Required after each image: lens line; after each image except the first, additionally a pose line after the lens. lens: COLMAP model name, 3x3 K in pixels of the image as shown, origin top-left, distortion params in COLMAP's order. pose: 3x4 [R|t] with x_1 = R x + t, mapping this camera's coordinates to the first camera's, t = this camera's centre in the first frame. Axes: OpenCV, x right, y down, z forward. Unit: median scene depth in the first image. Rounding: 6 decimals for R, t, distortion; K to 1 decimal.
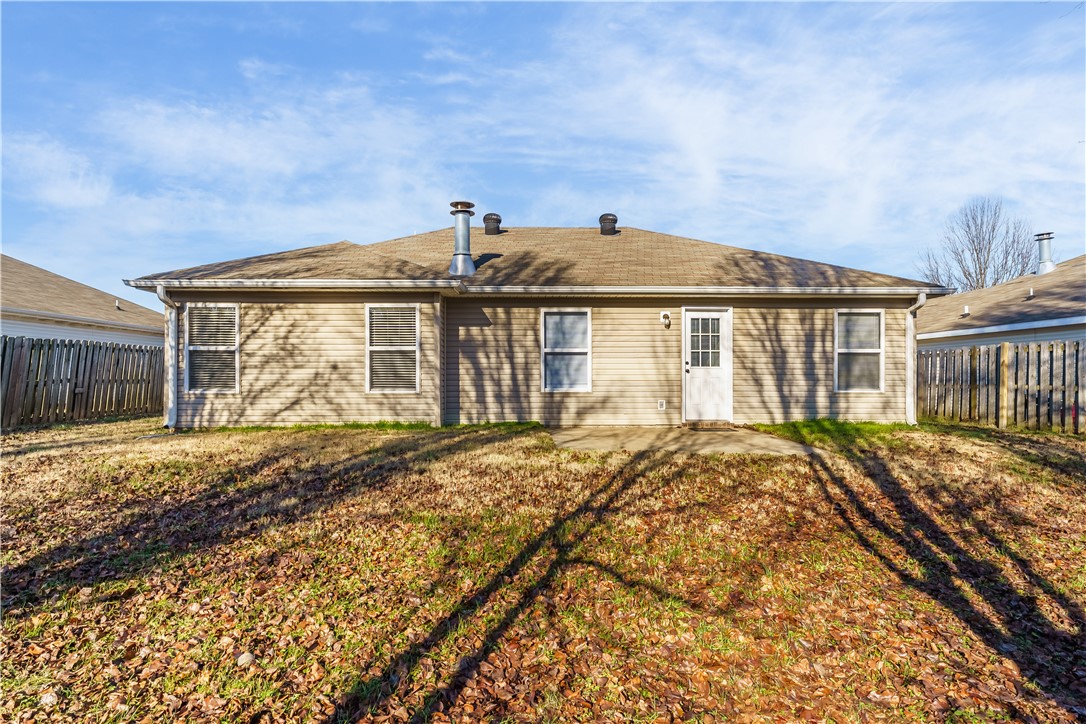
lens RADIAL K [[534.6, 0, 543.0], [0, 534.6, 362.0], [0, 0, 1]] dist [0.000777, -0.000010]
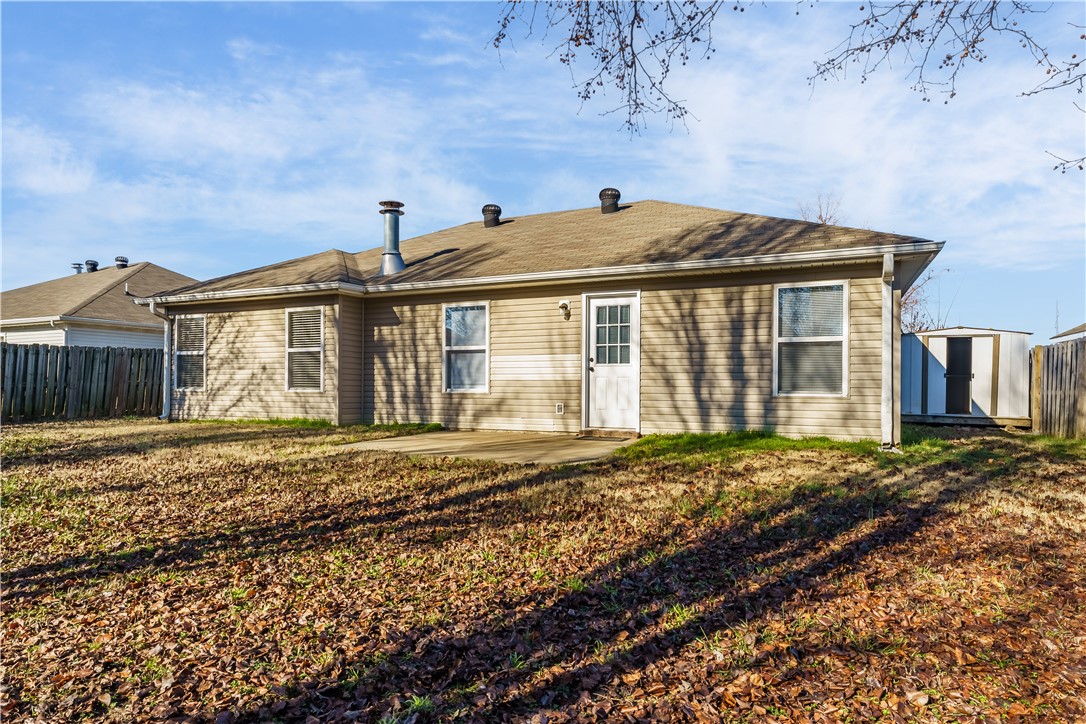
lens RADIAL K [[603.7, 0, 543.2], [0, 603.7, 375.3], [0, 0, 1]] dist [-0.000856, -0.000040]
pose [[0.910527, -0.004452, -0.413427, 0.603694], [0.008874, 0.999922, 0.008778, 0.017466], [0.413355, -0.011661, 0.910495, 0.100032]]
